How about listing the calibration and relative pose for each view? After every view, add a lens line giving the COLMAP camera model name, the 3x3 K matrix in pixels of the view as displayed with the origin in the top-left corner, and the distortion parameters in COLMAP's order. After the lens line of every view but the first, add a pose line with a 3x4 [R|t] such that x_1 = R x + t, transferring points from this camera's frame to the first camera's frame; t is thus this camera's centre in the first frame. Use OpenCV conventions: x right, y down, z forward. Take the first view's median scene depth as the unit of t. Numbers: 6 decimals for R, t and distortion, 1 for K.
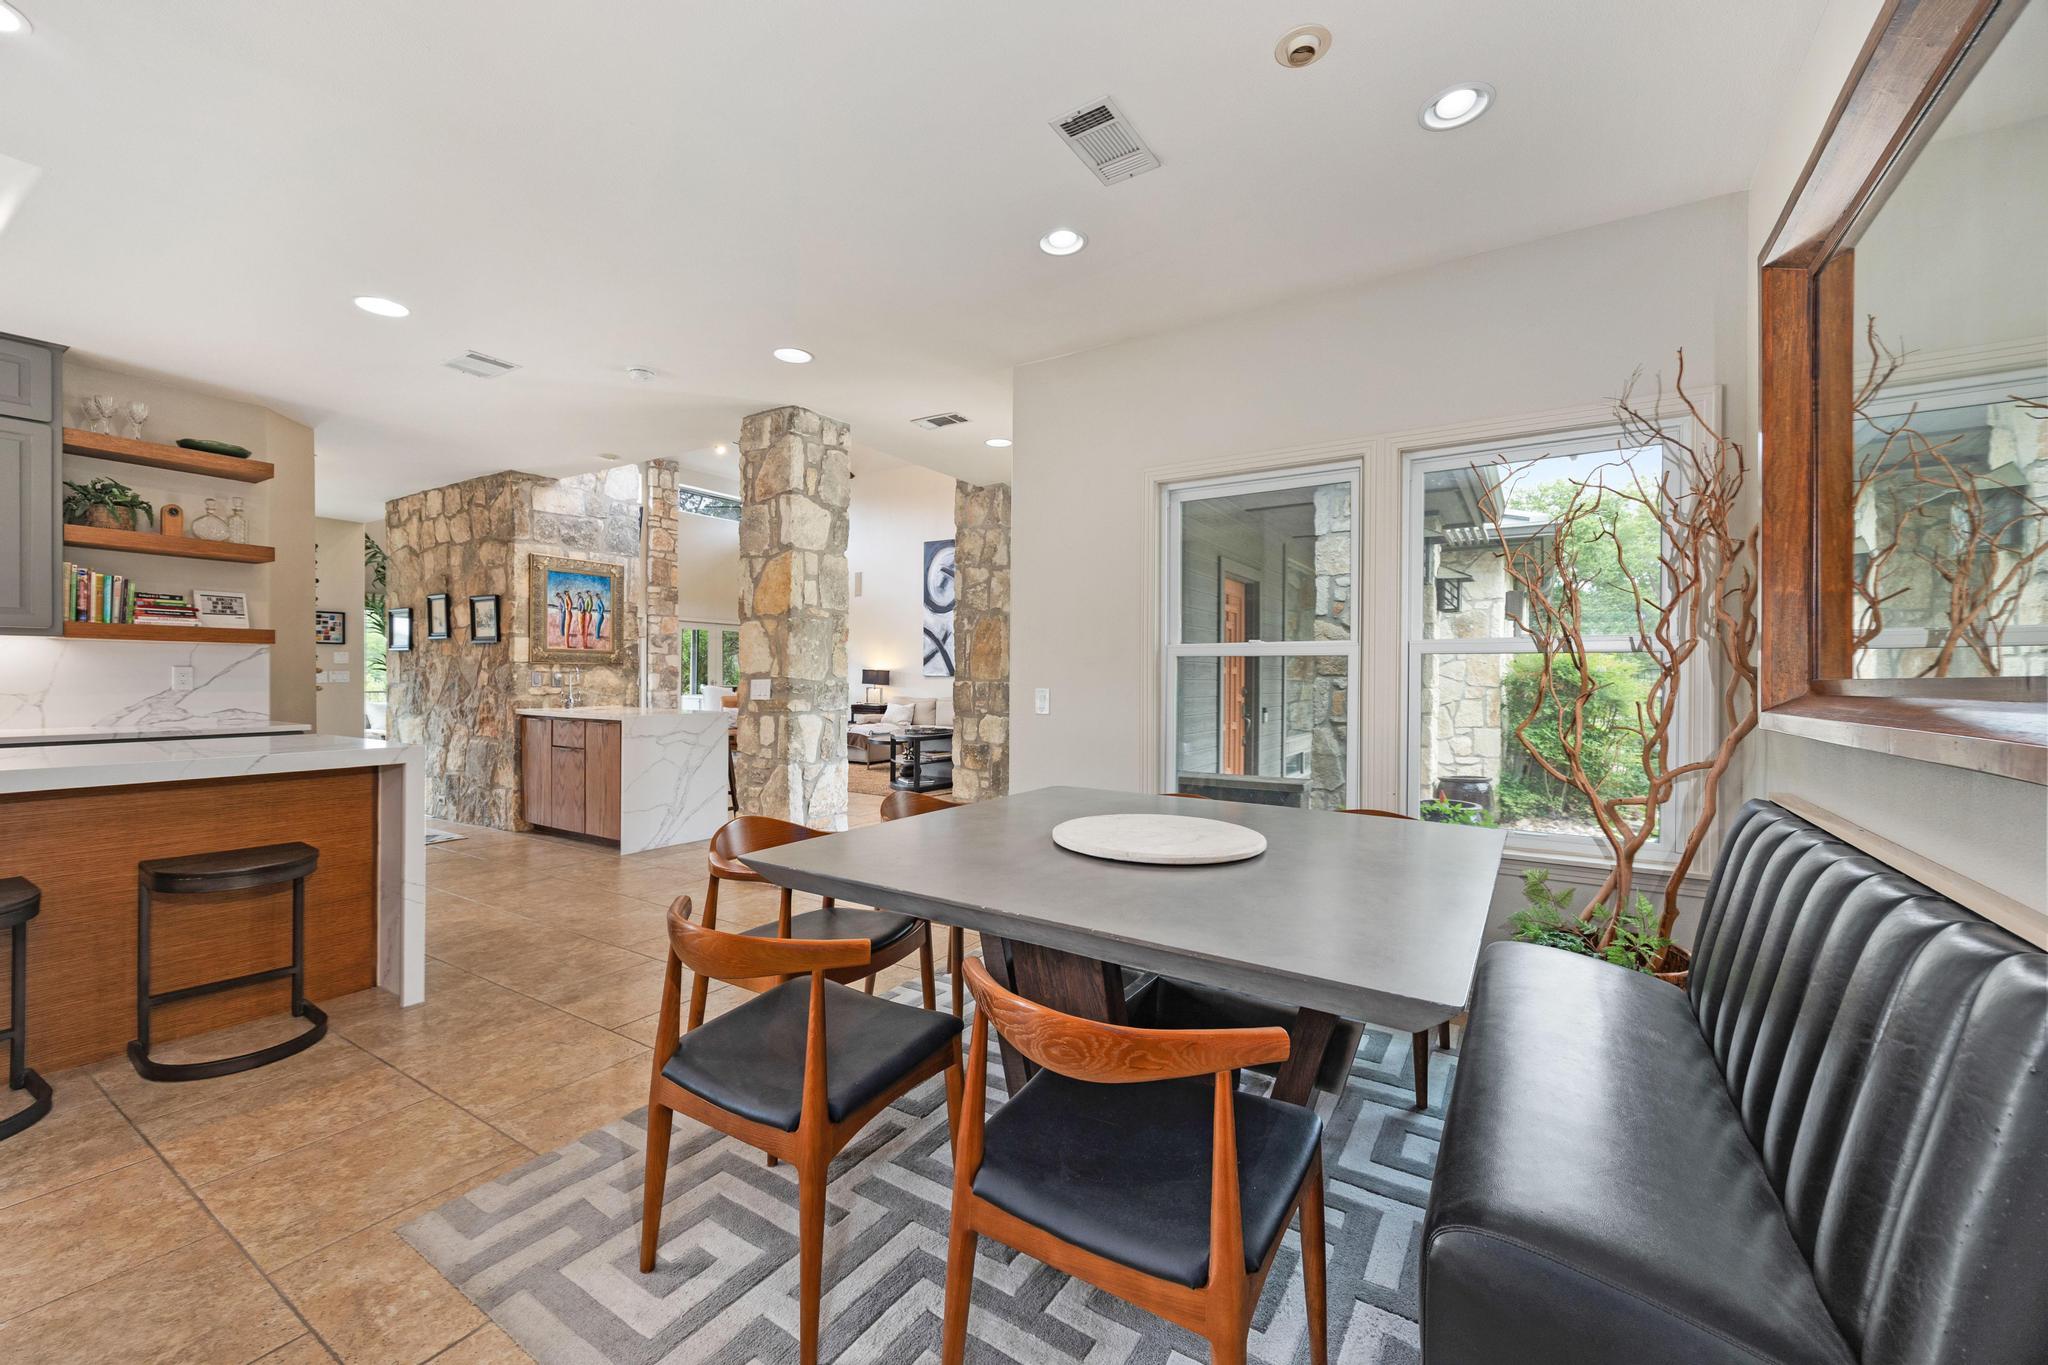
lens RADIAL K [[809.2, 0, 1029.3], [0, 809.2, 679.4], [0, 0, 1]] dist [-0.003152, -0.000225]
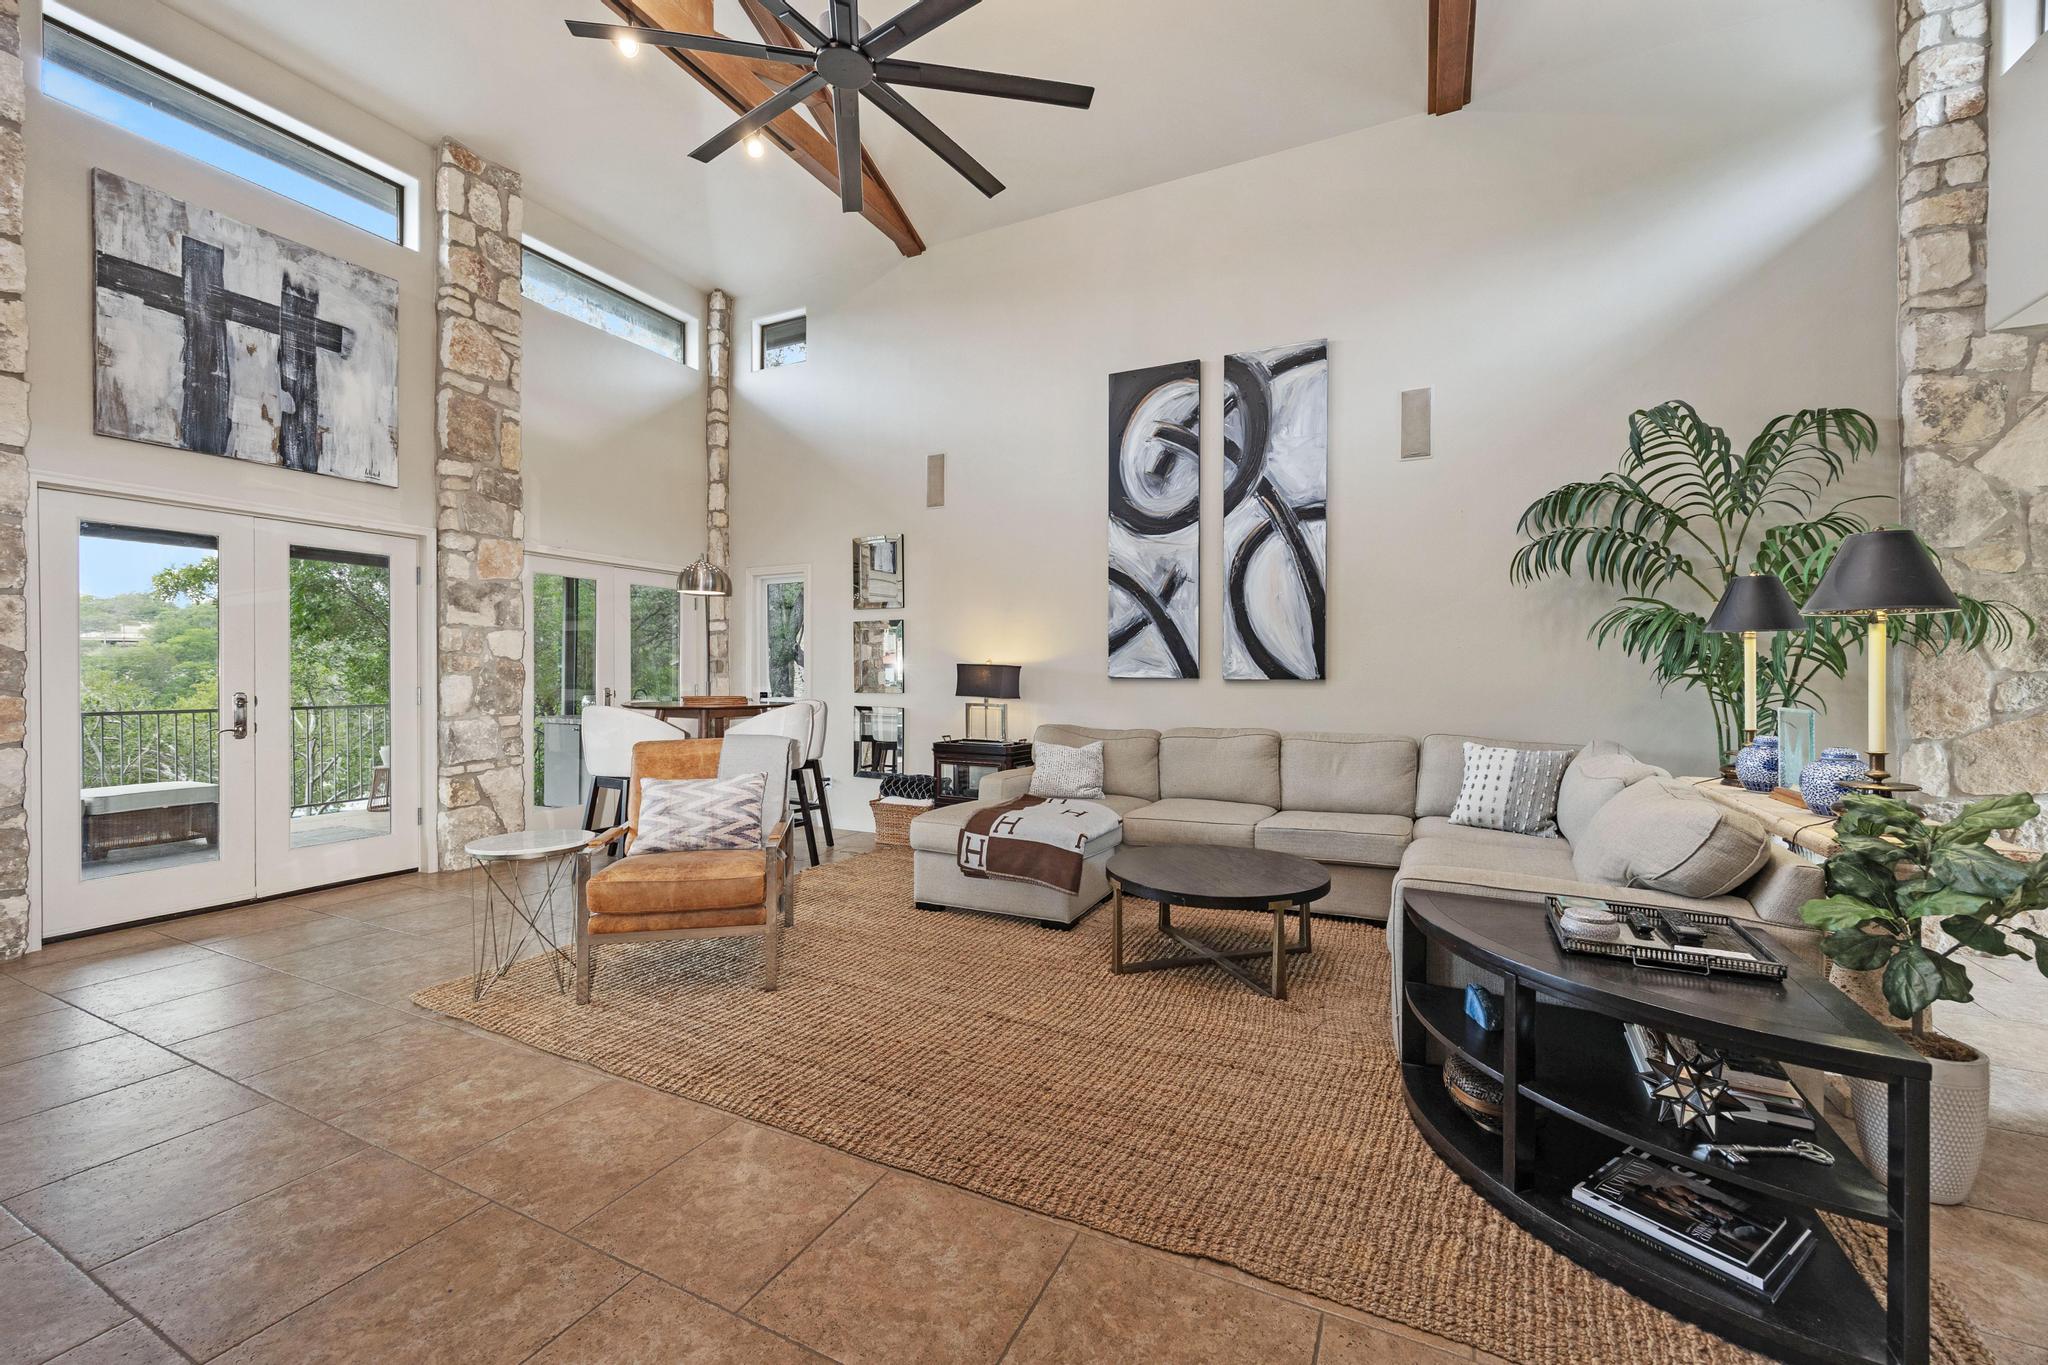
lens RADIAL K [[809.2, 0, 1022.3], [0, 809.2, 683.4], [0, 0, 1]] dist [-0.003152, -0.000225]
pose [[0.993996, -0.005081, 0.109296, -0.428971], [0.004730, 0.999983, 0.003470, -0.005697], [-0.109312, -0.002932, 0.994003, 1.073895]]
